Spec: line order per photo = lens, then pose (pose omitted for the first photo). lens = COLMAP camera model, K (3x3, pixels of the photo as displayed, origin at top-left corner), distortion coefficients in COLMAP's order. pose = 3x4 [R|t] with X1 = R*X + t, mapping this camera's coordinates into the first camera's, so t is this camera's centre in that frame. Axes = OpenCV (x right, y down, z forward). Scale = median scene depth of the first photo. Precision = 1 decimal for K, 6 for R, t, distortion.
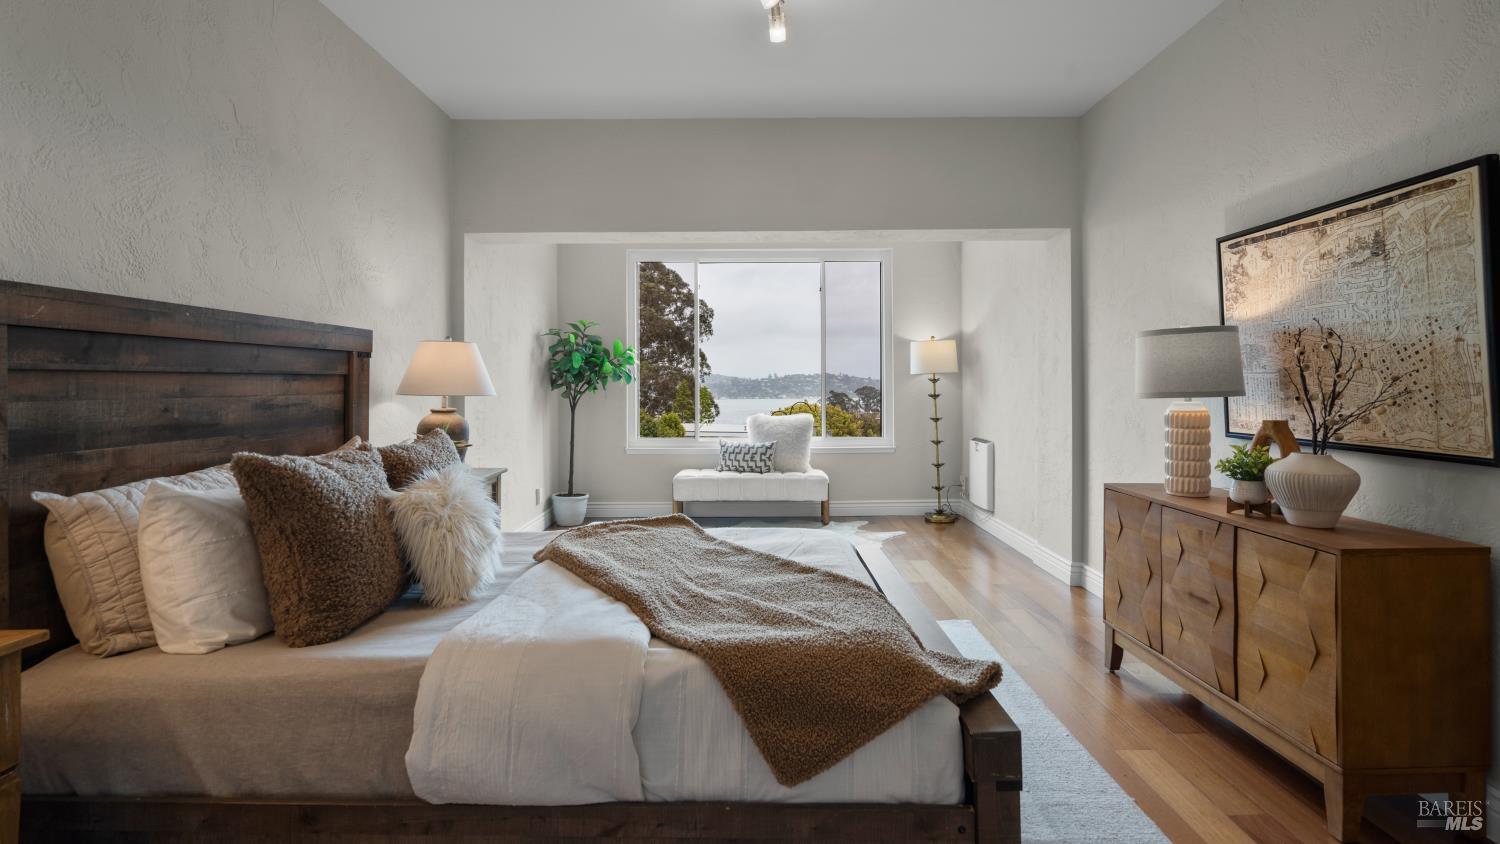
lens RADIAL K [[731.2, 0, 758.4], [0, 731.2, 388.2], [0, 0, 1]] dist [0.002356, 0.000633]
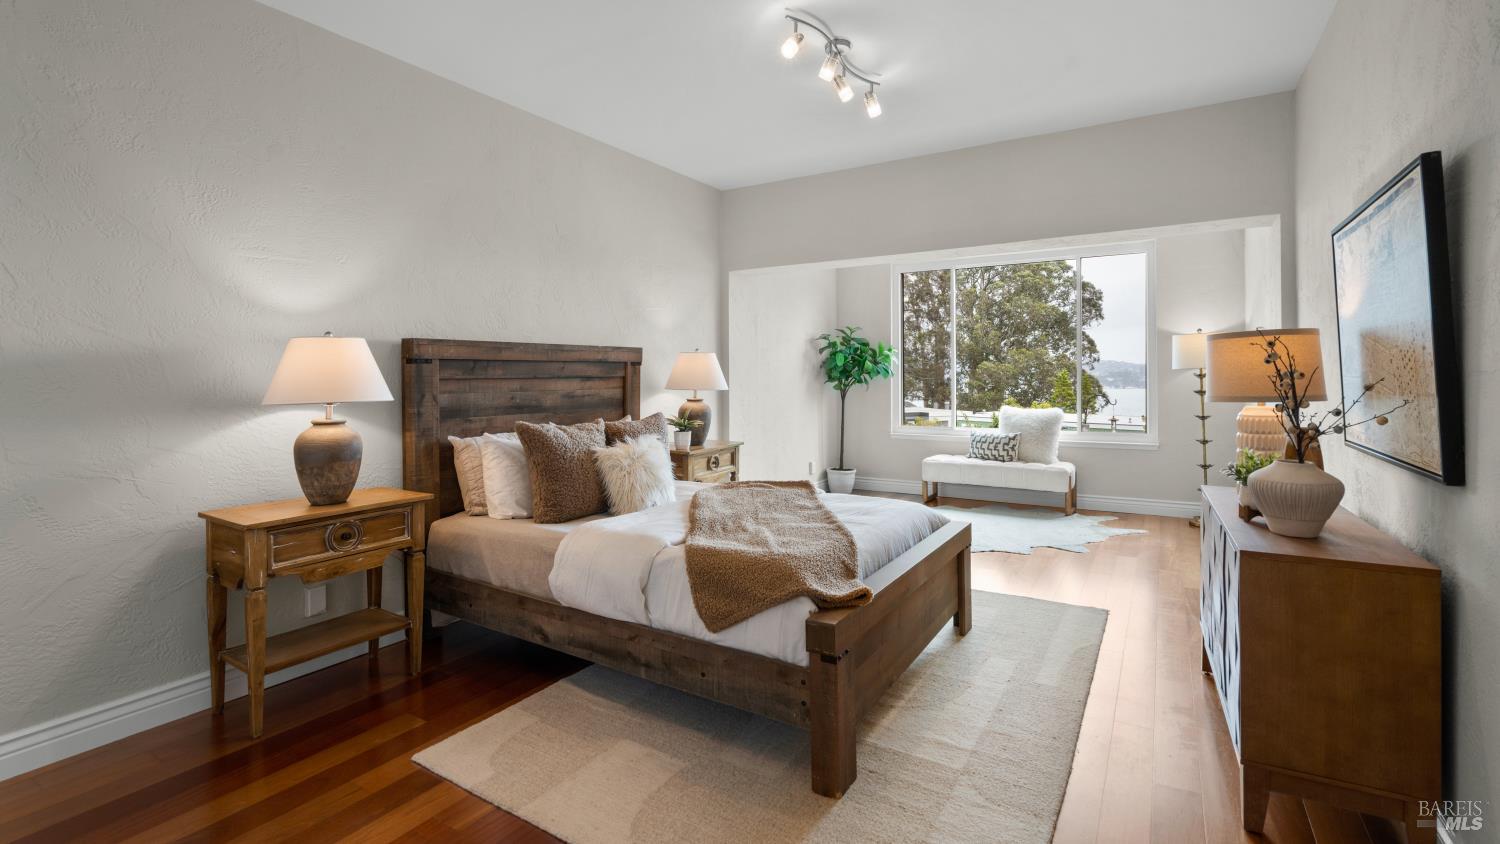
lens RADIAL K [[691.9, 0, 742.5], [0, 691.9, 378.5], [0, 0, 1]] dist [-0.006250, 0.001964]
pose [[0.848225, 0.004782, -0.529614, 0.218199], [-0.002788, 0.999986, 0.004564, -0.010357], [0.529628, -0.002395, 0.848227, -0.070804]]
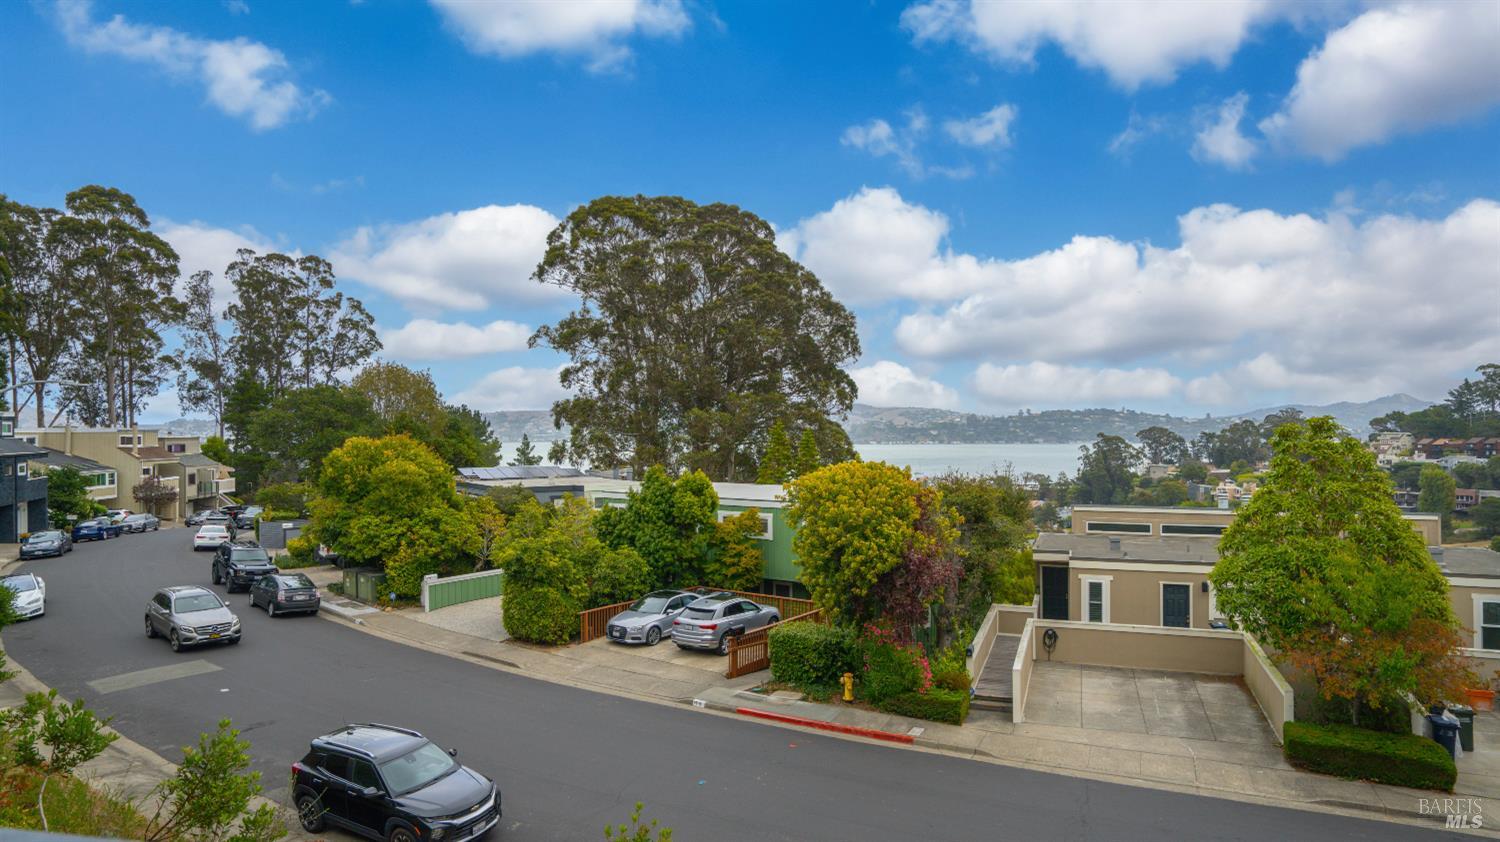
lens RADIAL K [[962.8, 0, 735.4], [0, 962.8, 428.3], [0, 0, 1]] dist [-0.001998, 0.017318]
pose [[0.963081, 0.003664, -0.269188, 1.017446], [-0.003676, 0.999993, 0.000462, -0.038502], [0.269188, 0.000544, 0.963088, 1.092772]]
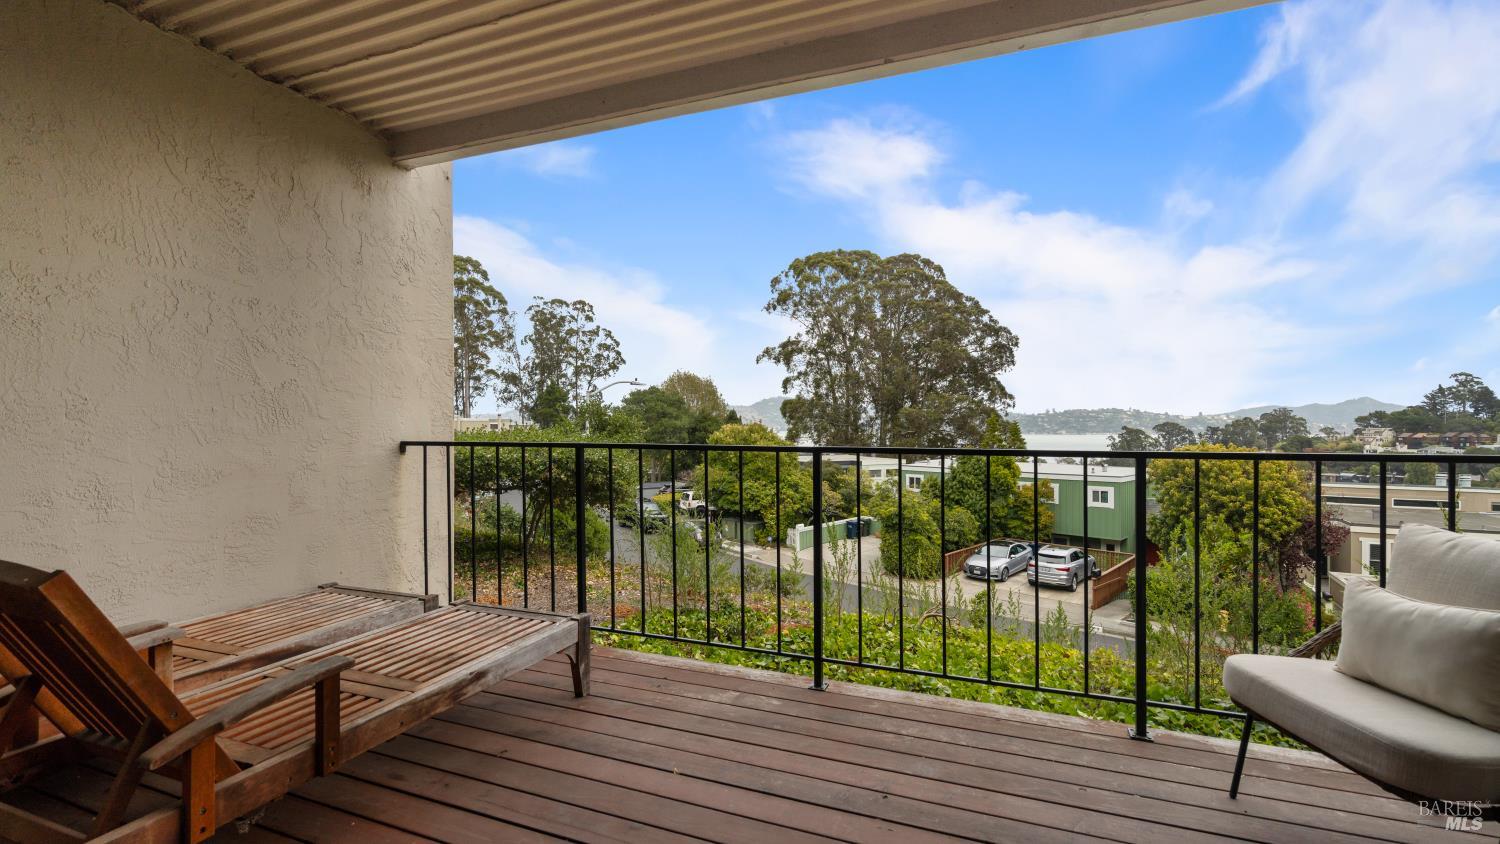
lens RADIAL K [[691.9, 0, 736.0], [0, 691.9, 424.0], [0, 0, 1]] dist [-0.006250, 0.001964]
pose [[0.918524, 0.011045, -0.395212, -0.587864], [-0.009686, 0.999938, 0.005434, -0.005896], [0.395247, -0.001164, 0.918574, 0.658966]]
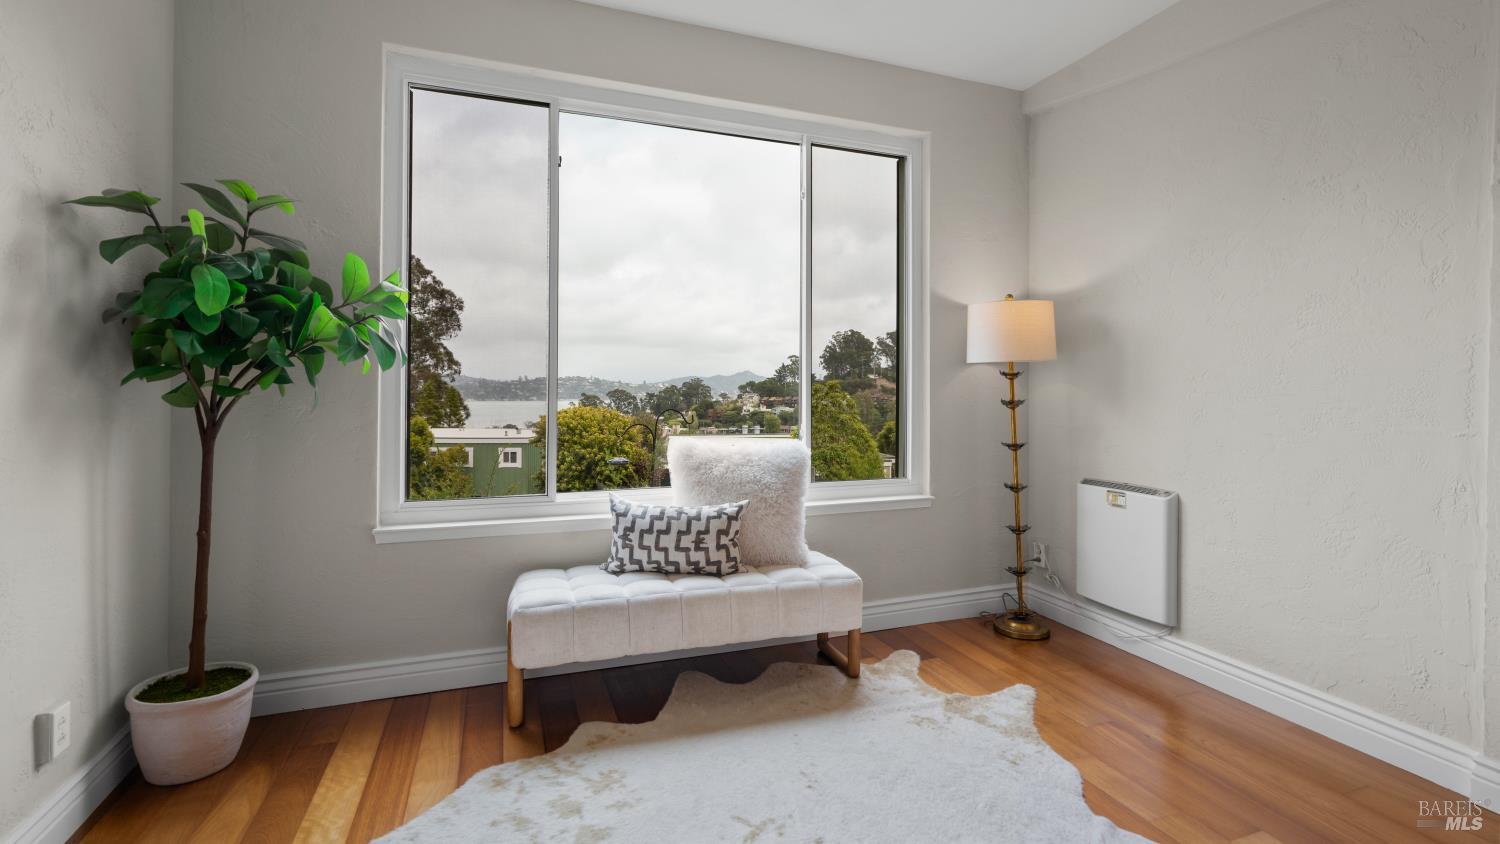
lens RADIAL K [[691.9, 0, 757.5], [0, 691.9, 393.8], [0, 0, 1]] dist [-0.006250, 0.001964]
pose [[0.940114, 0.008608, 0.340752, -0.119121], [-0.009769, 0.999951, 0.001691, 0.004478], [-0.340721, -0.004919, 0.940152, 0.601654]]
